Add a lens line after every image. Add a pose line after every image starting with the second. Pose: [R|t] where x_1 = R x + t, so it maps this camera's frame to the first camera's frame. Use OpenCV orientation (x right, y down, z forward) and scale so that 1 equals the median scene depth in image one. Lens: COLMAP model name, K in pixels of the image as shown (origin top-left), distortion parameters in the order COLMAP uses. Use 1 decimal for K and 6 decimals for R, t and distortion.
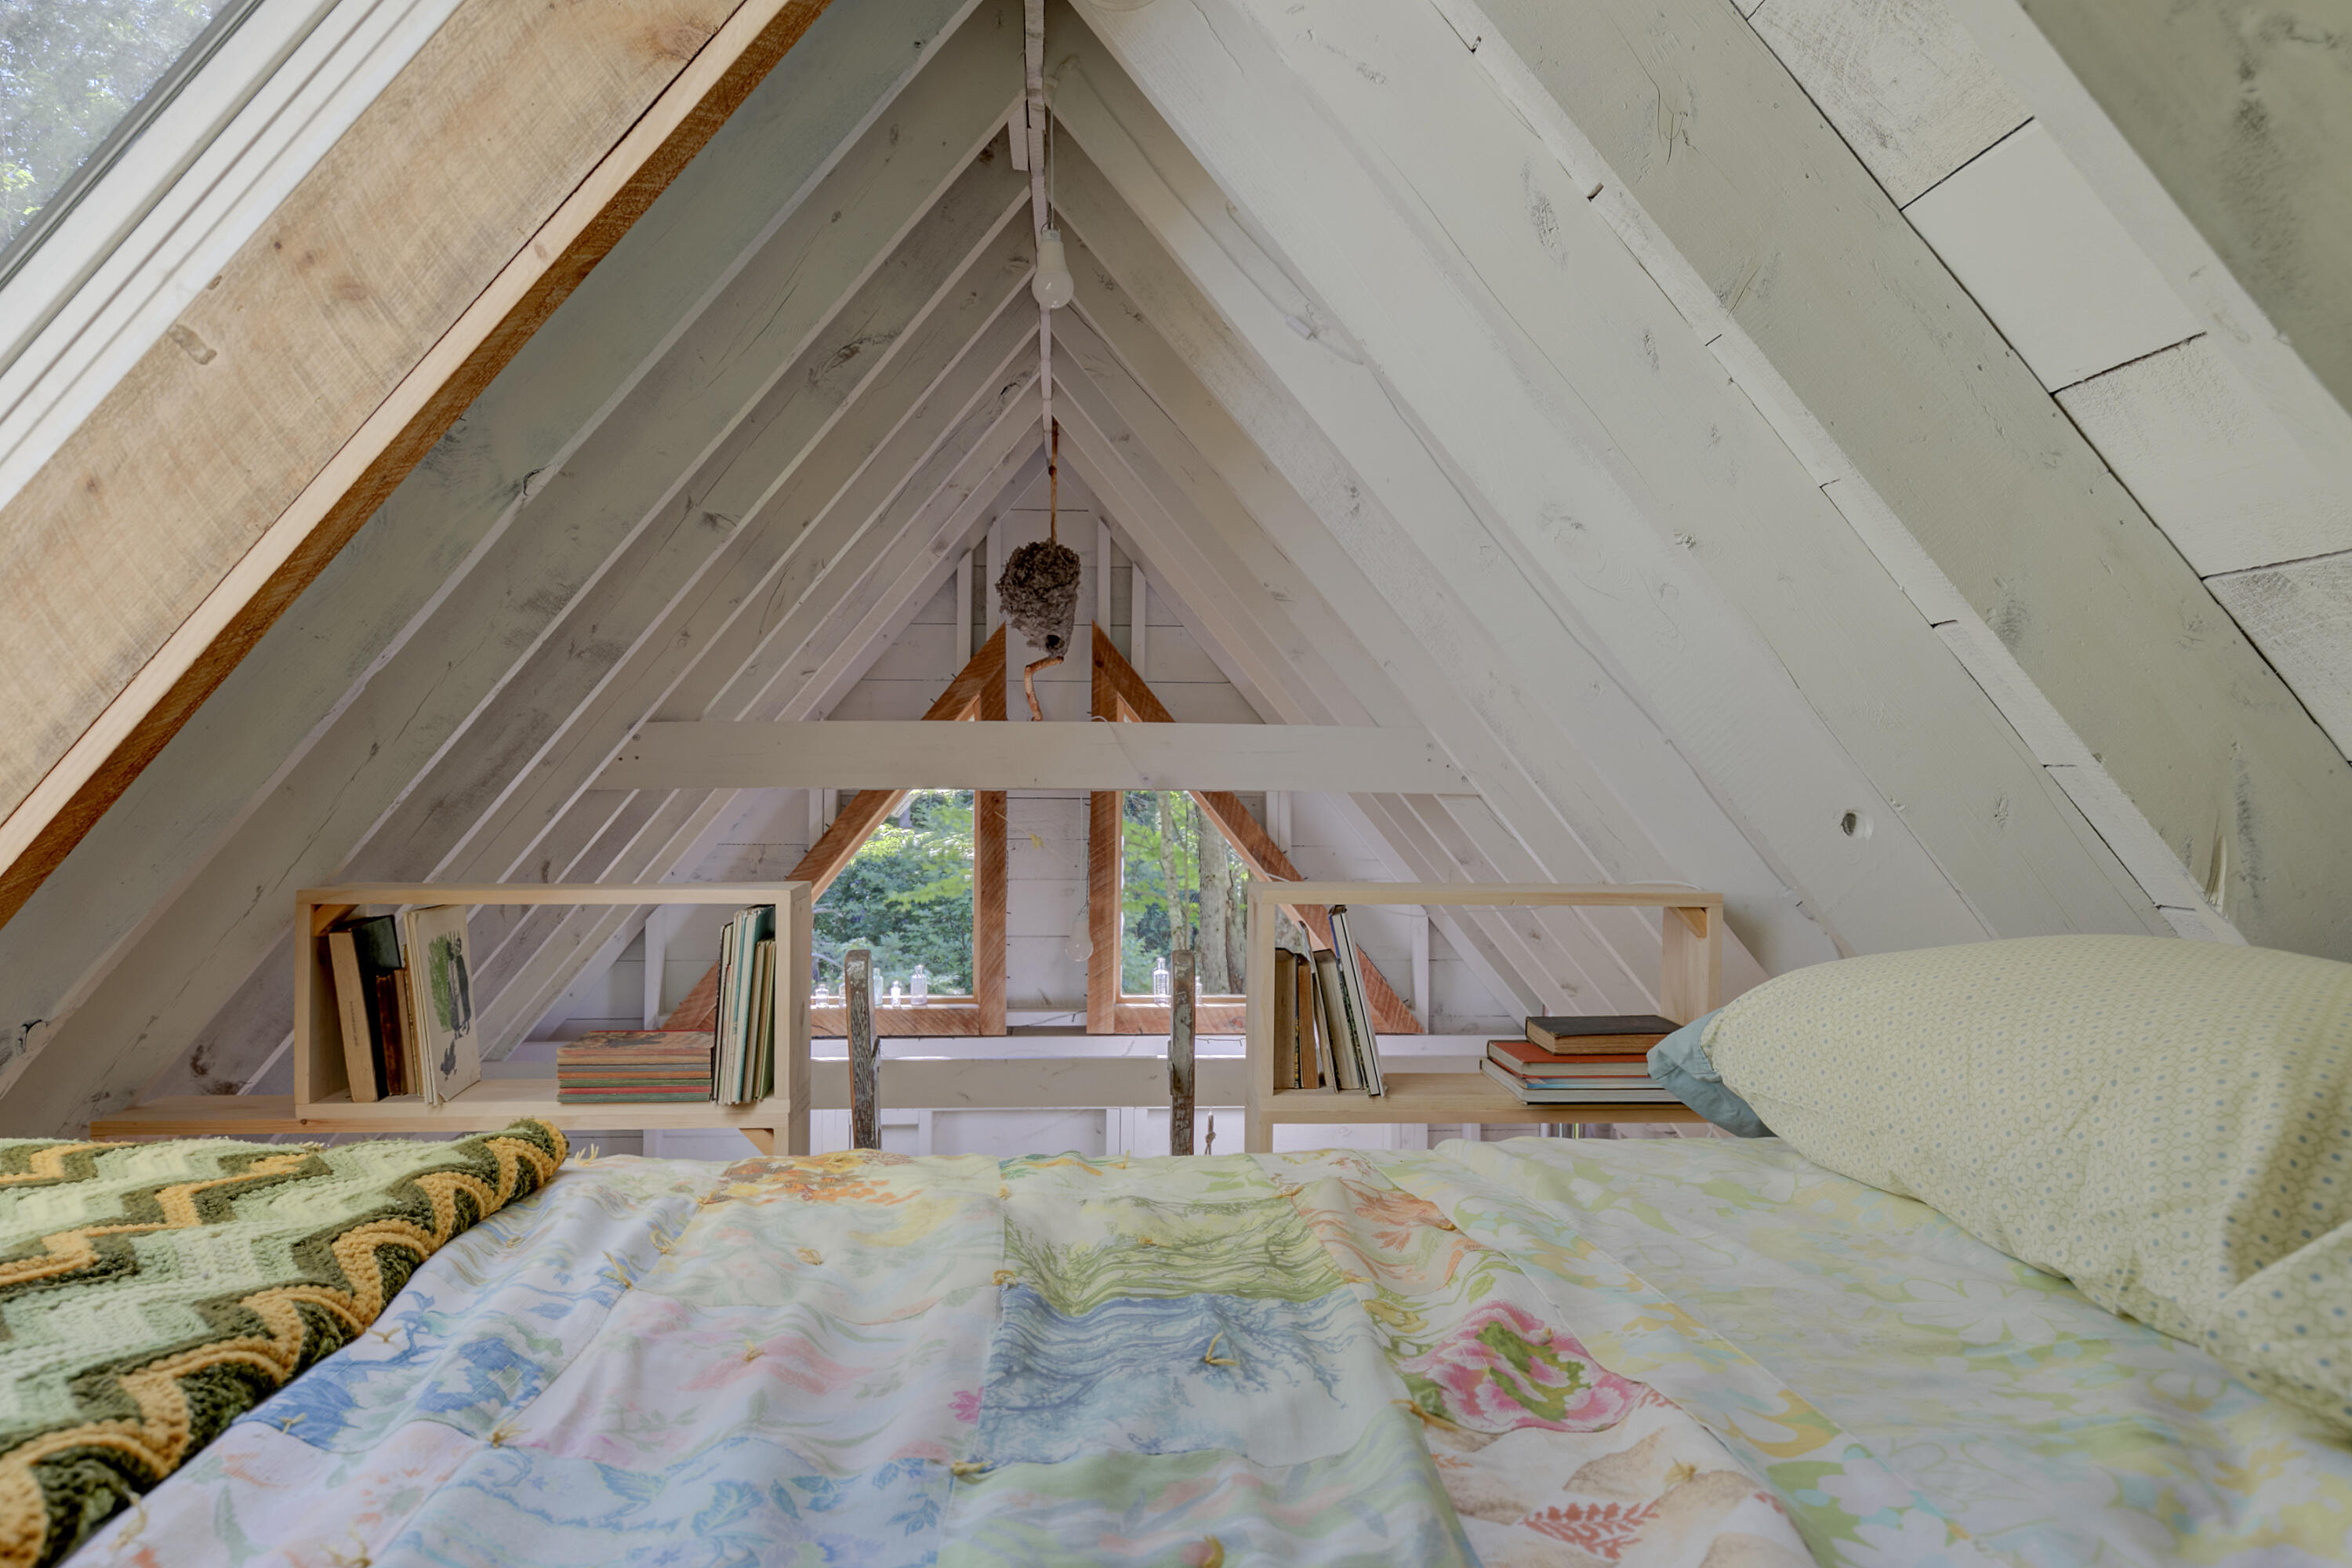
lens RADIAL K [[1598.9, 0, 1173.3], [0, 1598.9, 794.2], [0, 0, 1]] dist [0.004071, -0.000215]
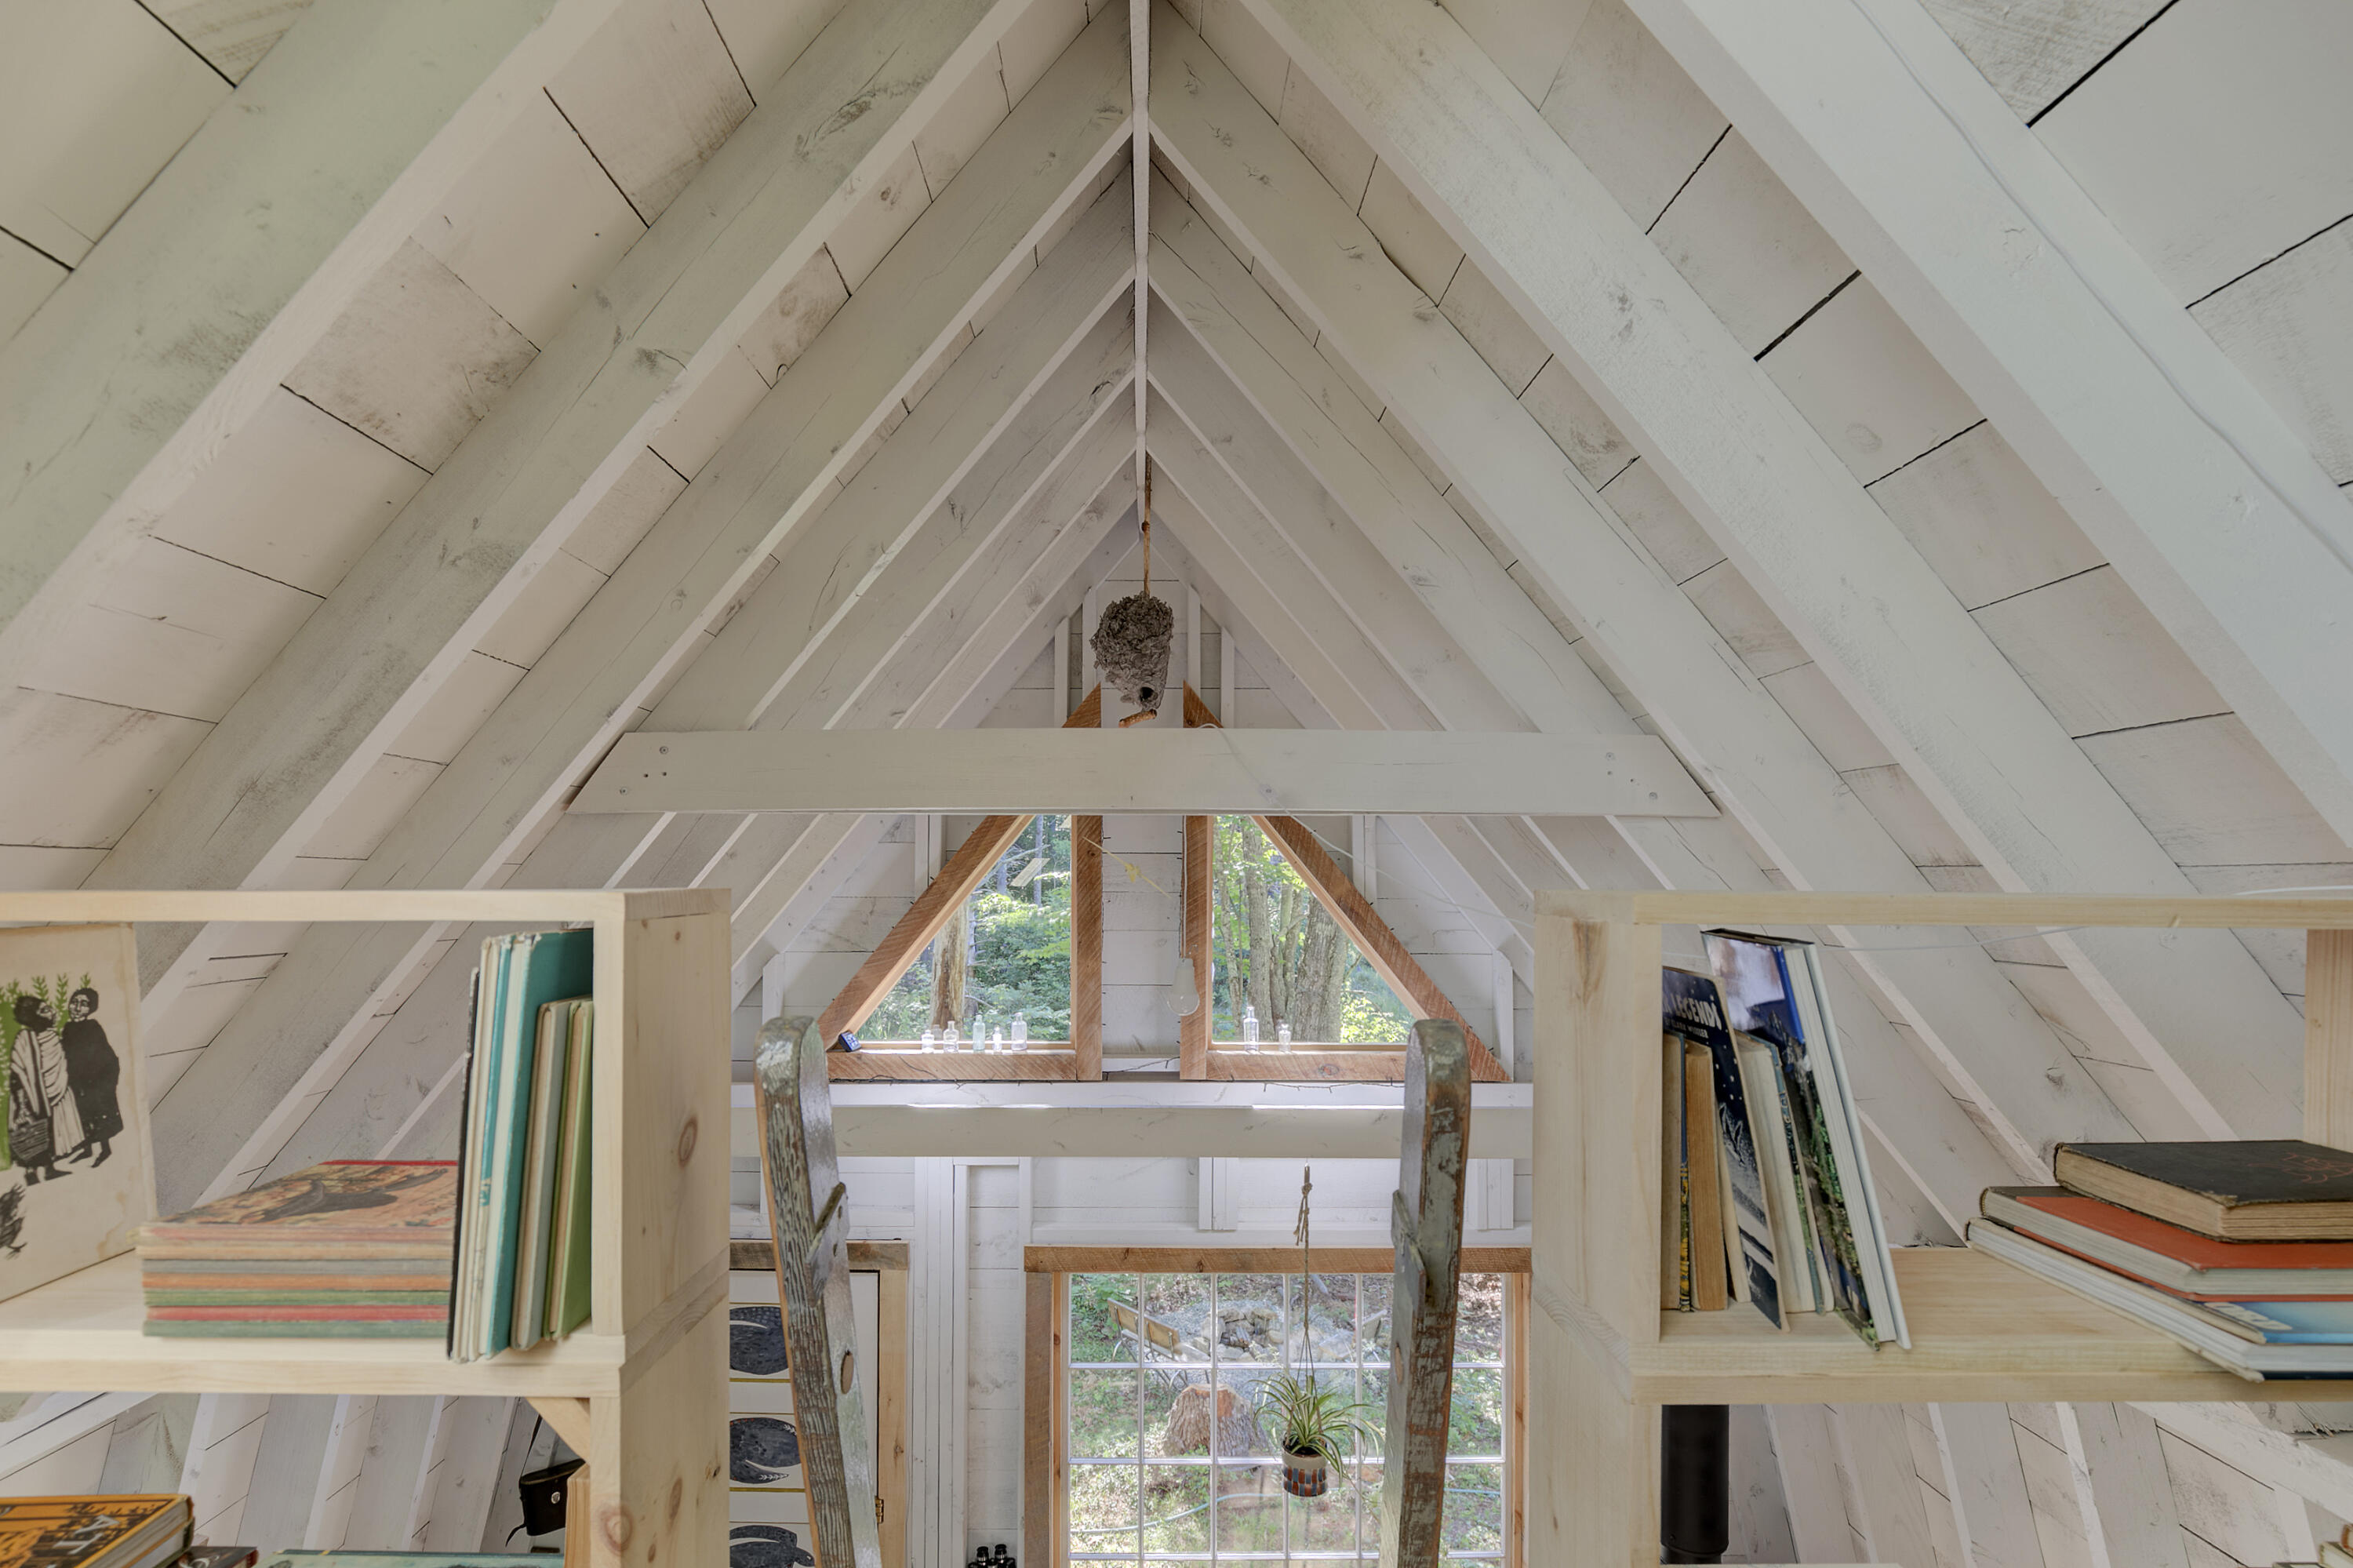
lens RADIAL K [[1104.8, 0, 1141.7], [0, 1104.8, 864.3], [0, 0, 1]] dist [-0.022338, -0.000825]
pose [[0.997361, -0.004588, -0.072454, -0.027234], [0.003234, 0.999818, -0.018794, 0.024919], [0.072527, 0.018510, 0.997195, 0.294322]]
